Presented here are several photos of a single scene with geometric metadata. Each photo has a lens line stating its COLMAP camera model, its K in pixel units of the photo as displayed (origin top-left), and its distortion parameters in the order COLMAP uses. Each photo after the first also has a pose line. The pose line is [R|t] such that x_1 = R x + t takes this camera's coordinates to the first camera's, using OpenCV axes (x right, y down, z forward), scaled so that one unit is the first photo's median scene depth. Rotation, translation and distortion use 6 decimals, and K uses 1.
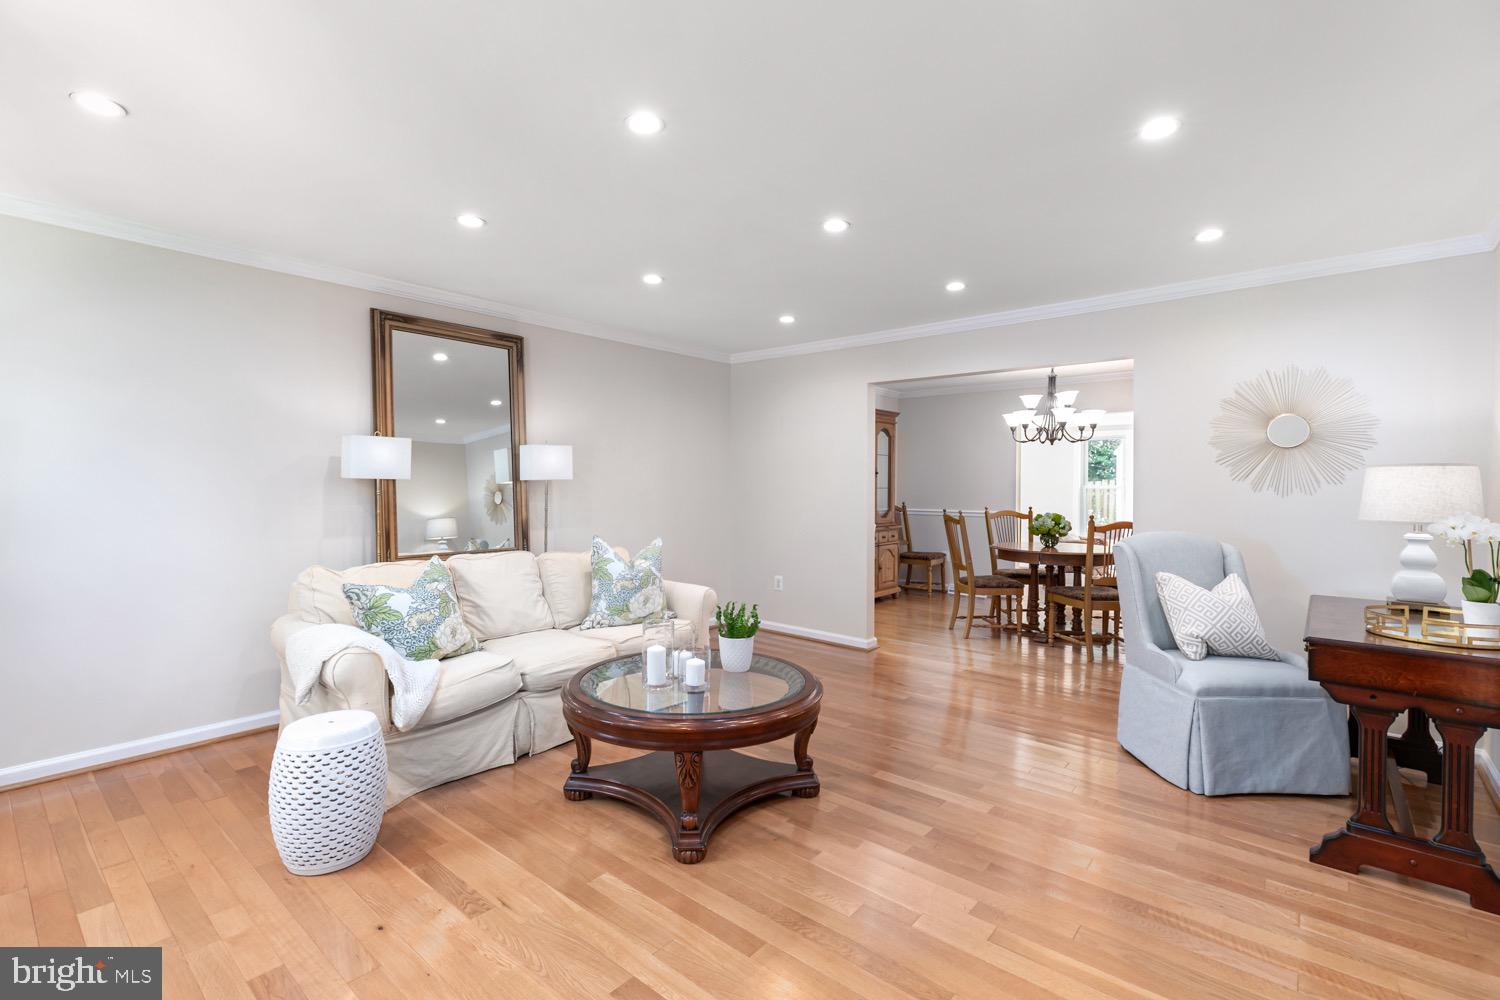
lens RADIAL K [[663.8, 0, 750.0], [0, 663.8, 500.0], [0, 0, 1]] dist [0.000418, 0.000016]
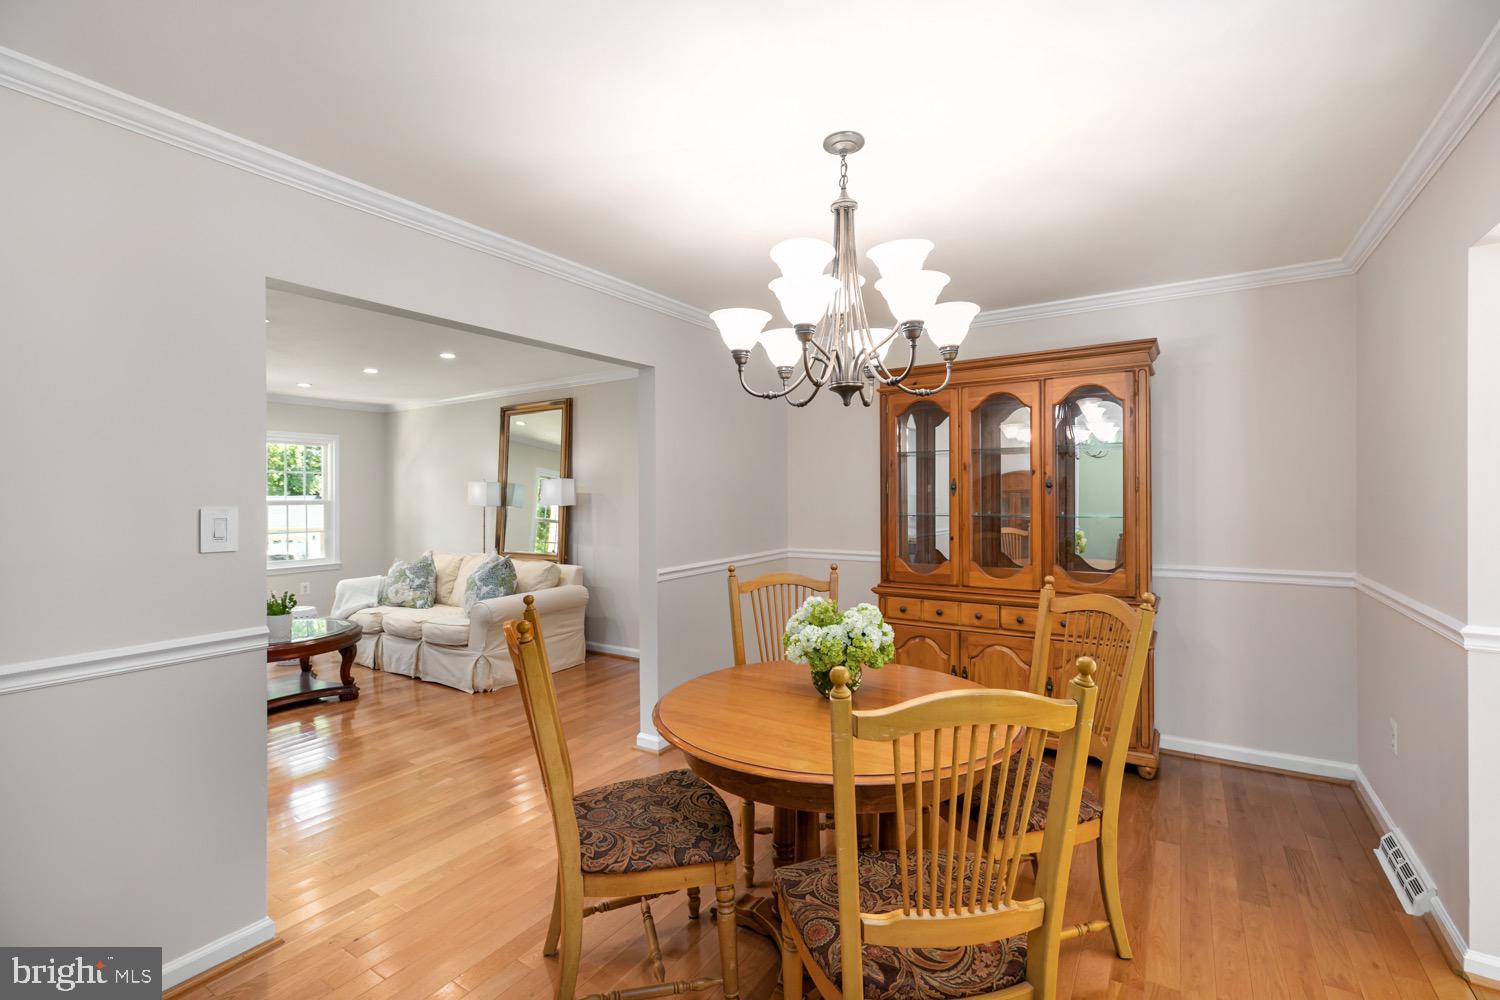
lens RADIAL K [[663.8, 0, 750.0], [0, 663.8, 500.0], [0, 0, 1]] dist [0.000418, 0.000016]
pose [[0.115563, 0.002030, -0.993298, 1.179241], [-0.008134, 0.999966, 0.001097, -0.051153], [0.993267, 0.007953, 0.115576, 1.390560]]
